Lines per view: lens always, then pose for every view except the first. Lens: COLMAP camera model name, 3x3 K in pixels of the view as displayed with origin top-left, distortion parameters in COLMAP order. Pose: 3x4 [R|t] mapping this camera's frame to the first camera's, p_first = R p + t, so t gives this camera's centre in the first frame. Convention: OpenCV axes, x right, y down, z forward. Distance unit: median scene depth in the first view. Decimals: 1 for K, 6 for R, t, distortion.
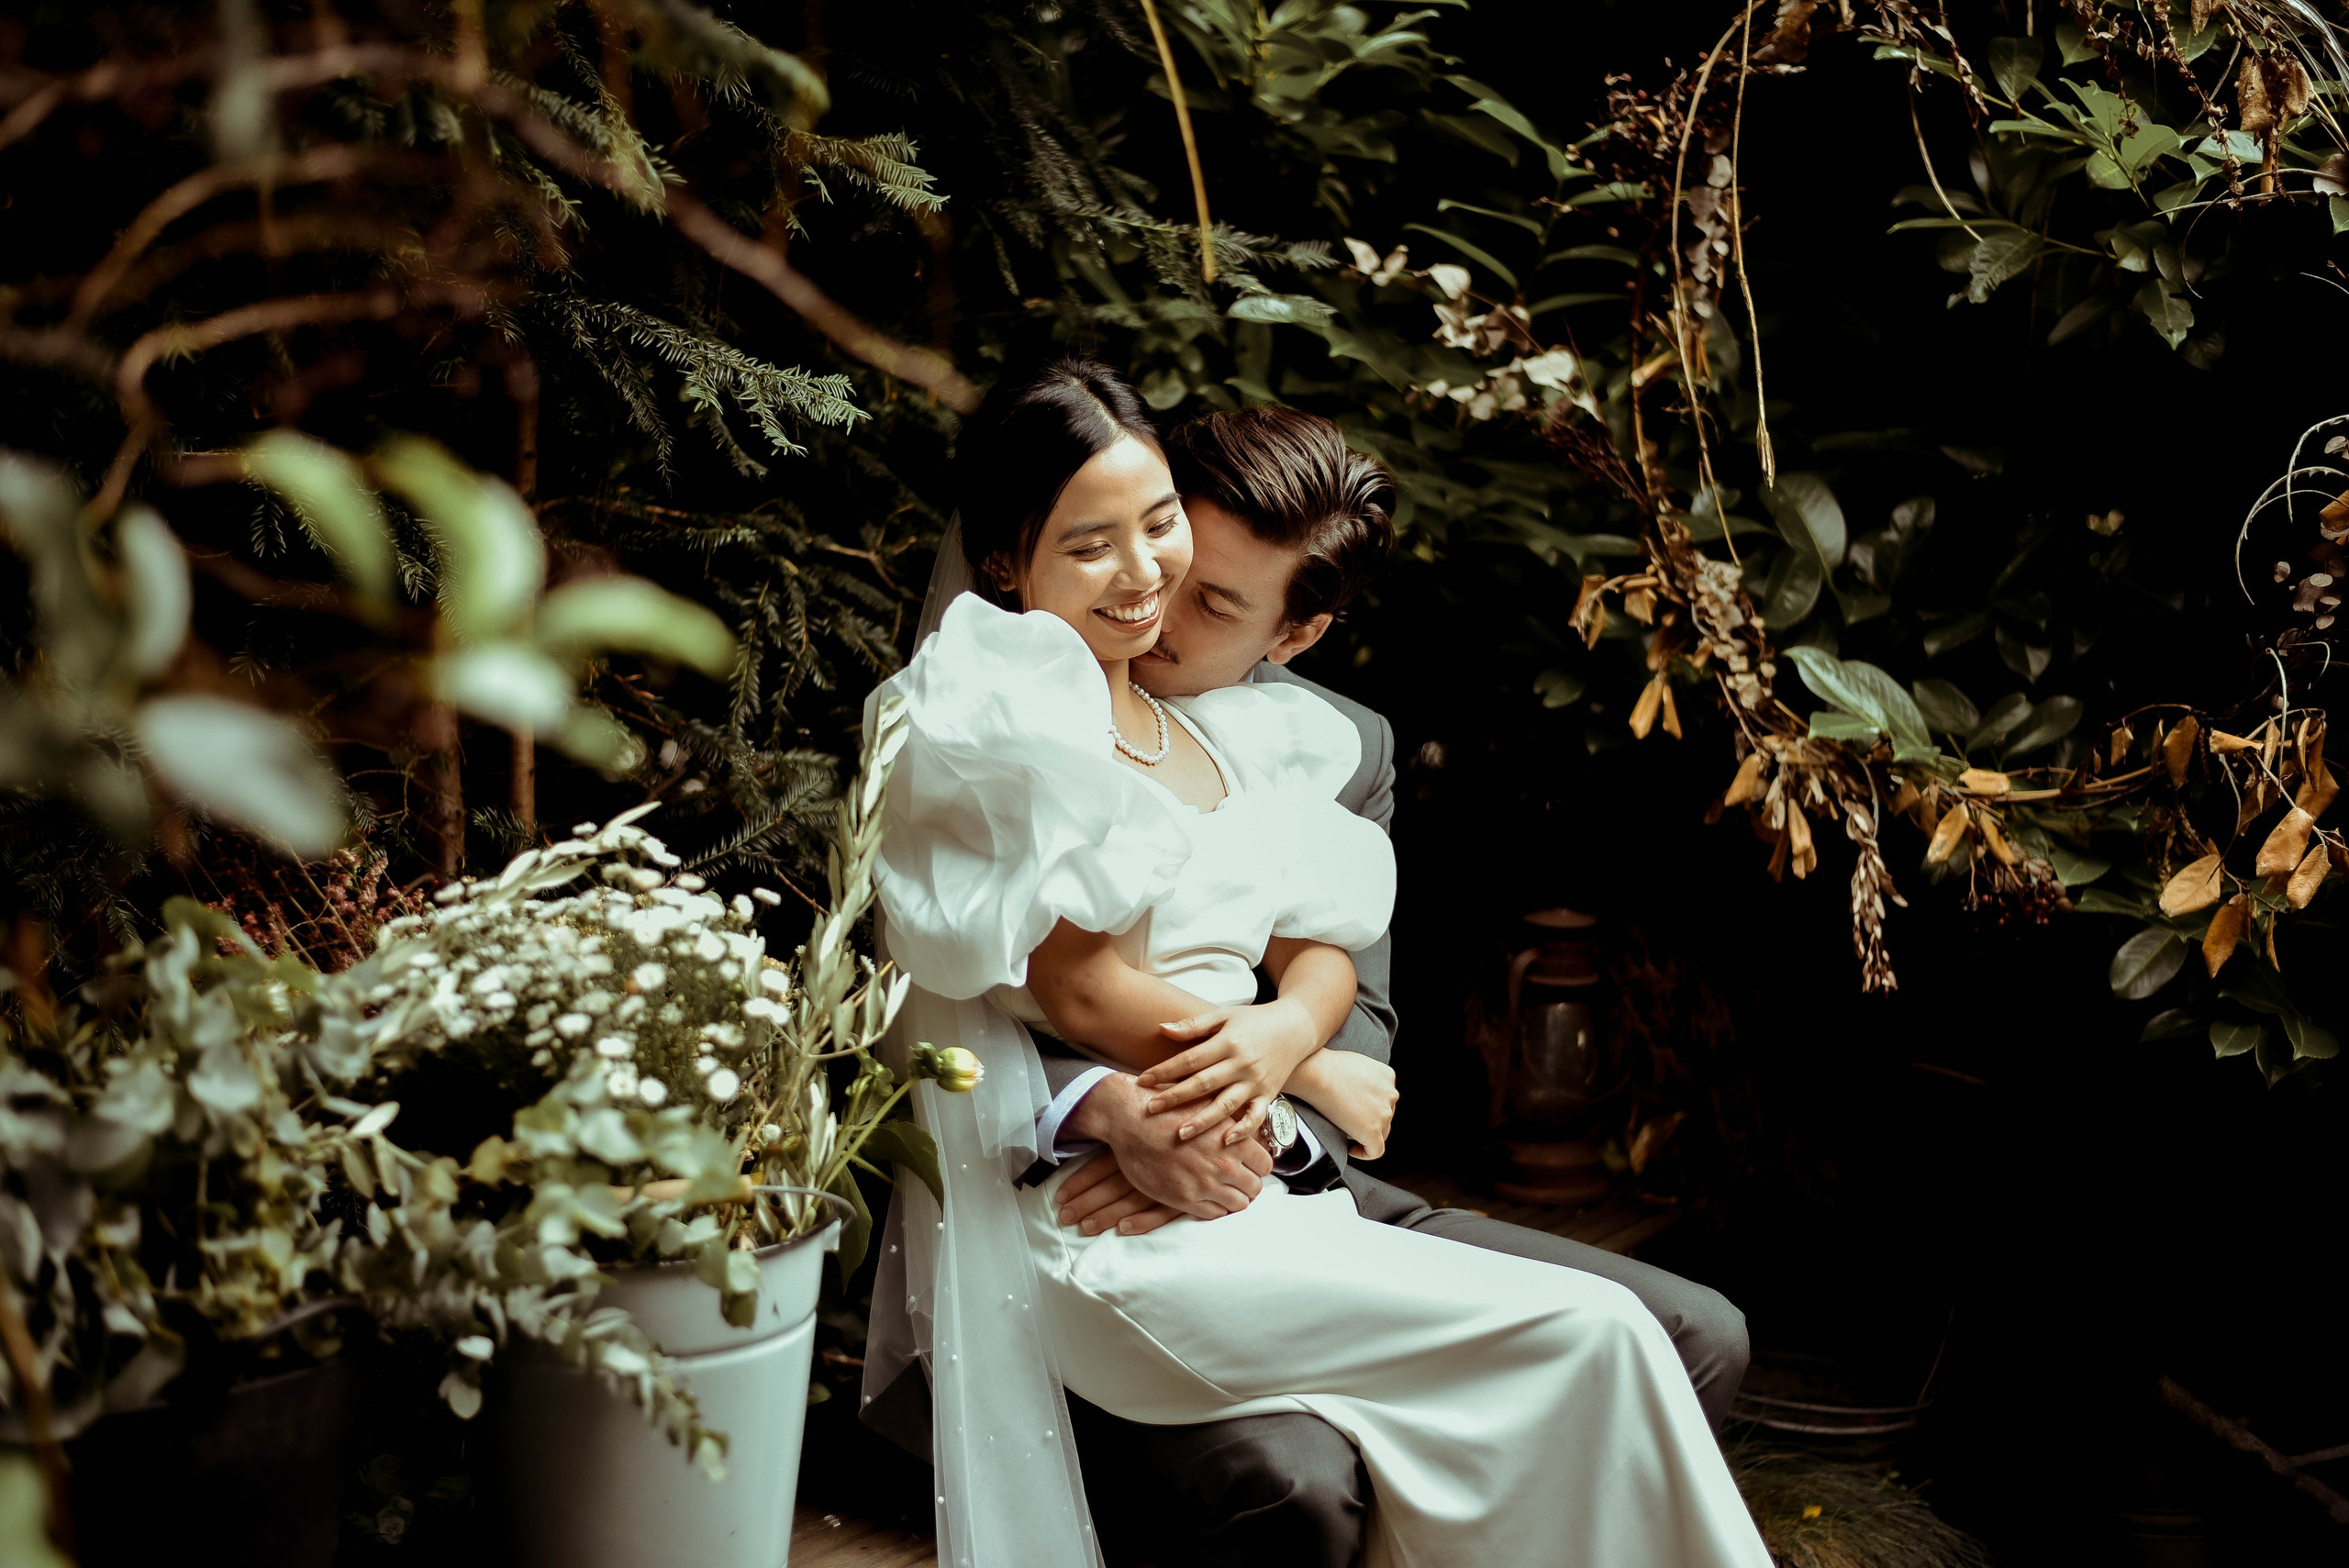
lens RADIAL K [[3348.6, 0, 1213.1], [0, 3348.6, 781.3], [0, 0, 1]] dist [0.005253, 0.048888]
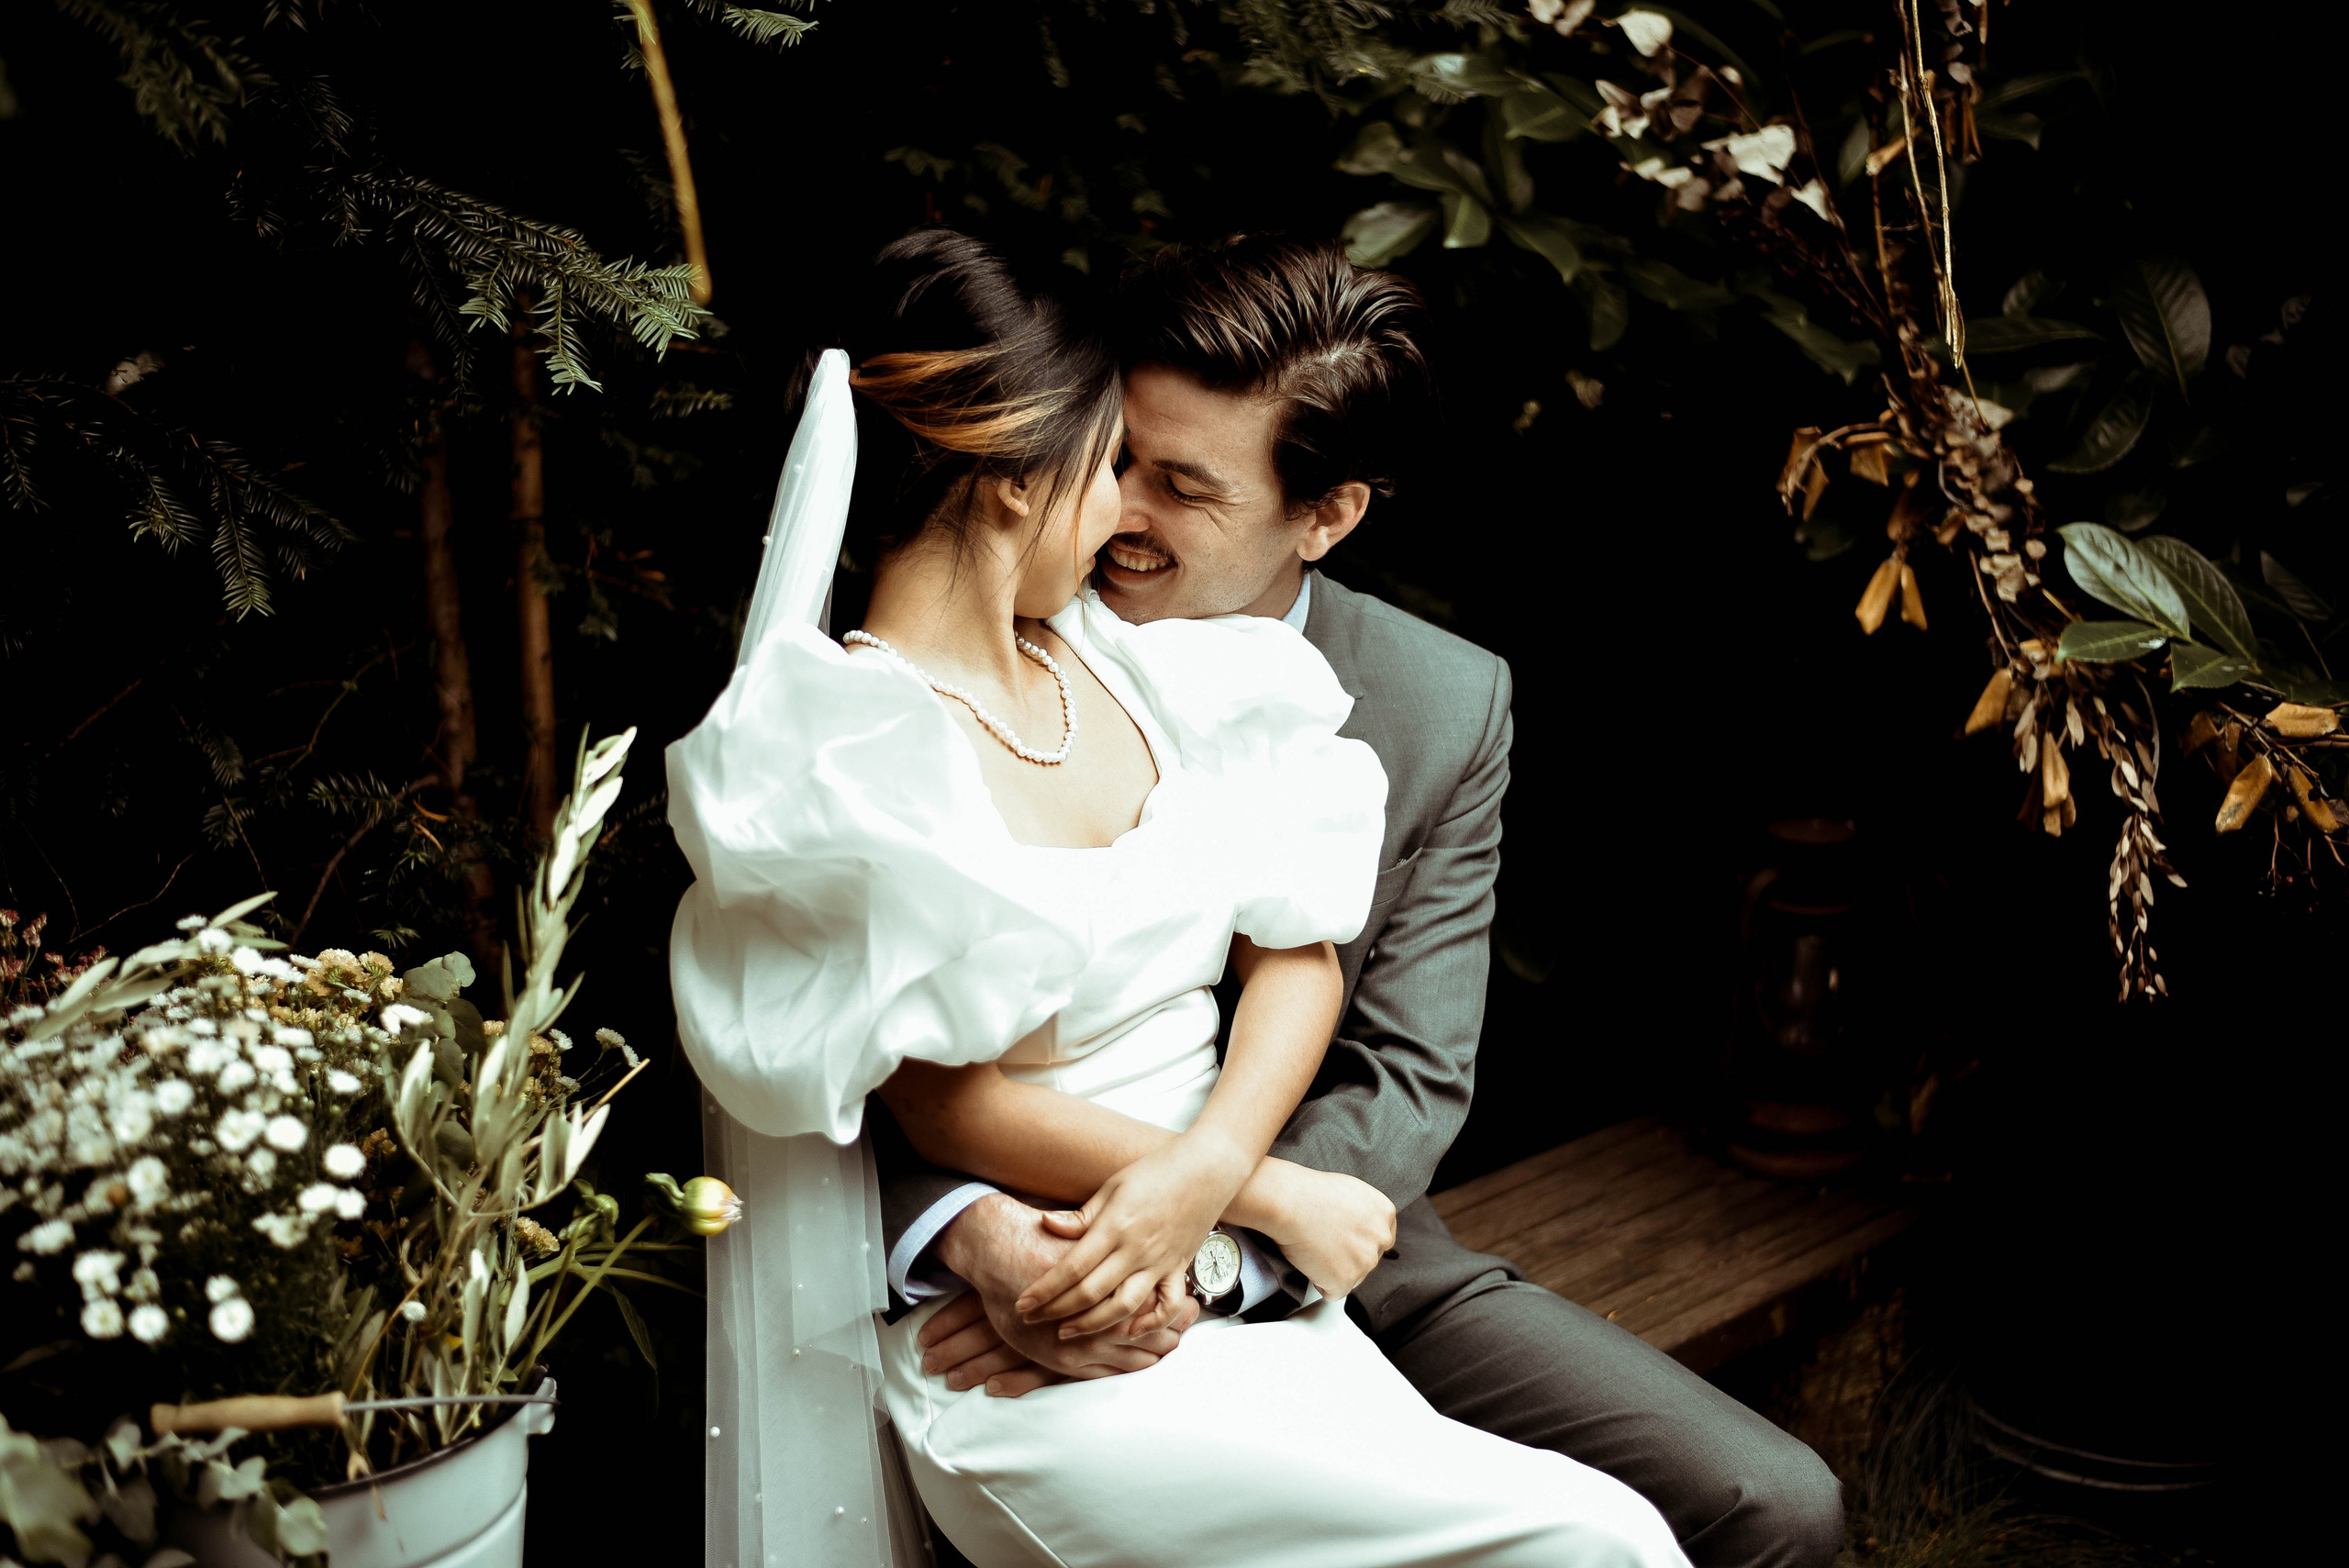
lens RADIAL K [[3369.6, 0, 991.3], [0, 3369.6, 783.2], [0, 0, 1]] dist [0.168416, -1.028107]
pose [[0.974605, 0.012665, -0.223575, 0.108536], [0.011332, 0.994331, 0.105724, -0.065744], [0.223646, -0.105573, 0.968936, 0.192684]]
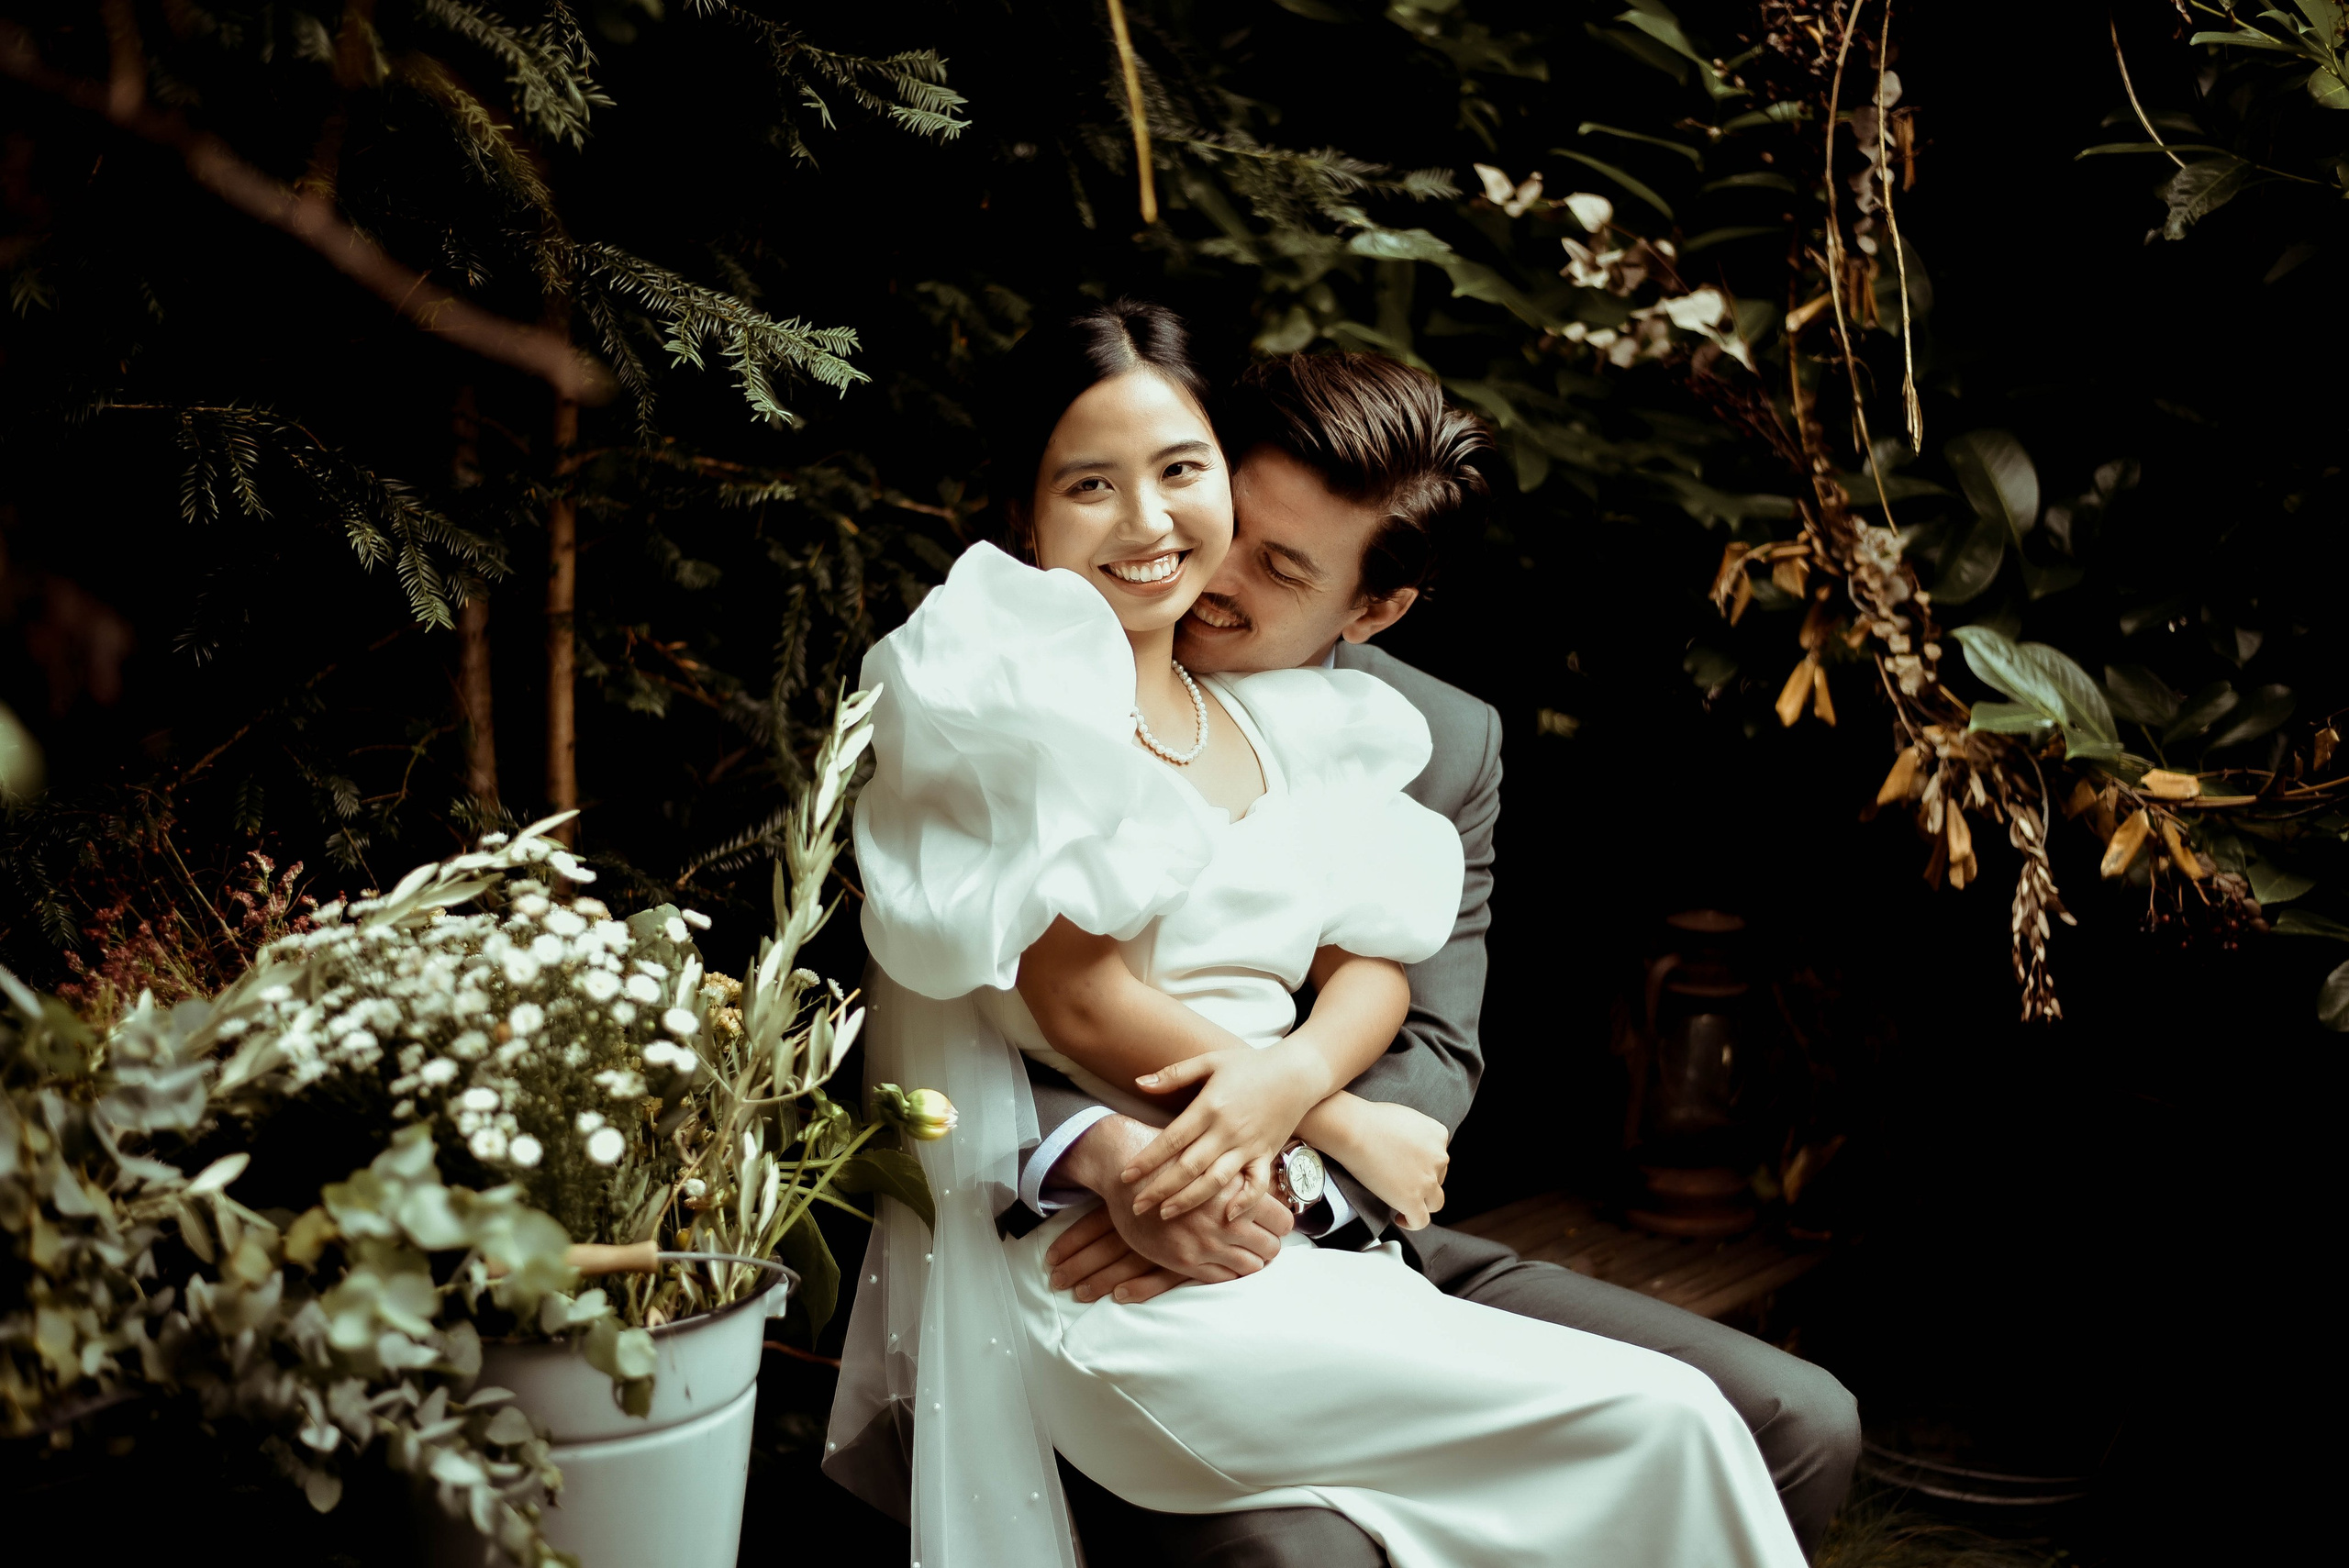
lens RADIAL K [[3405.2, 0, 1174.5], [0, 3405.2, 784.0], [0, 0, 1]] dist [-0.008842, 0.032116]
pose [[0.995677, 0.015371, -0.091608, 0.049269], [-0.013516, 0.999691, 0.020843, -0.014375], [0.091900, -0.019514, 0.995577, 0.081874]]
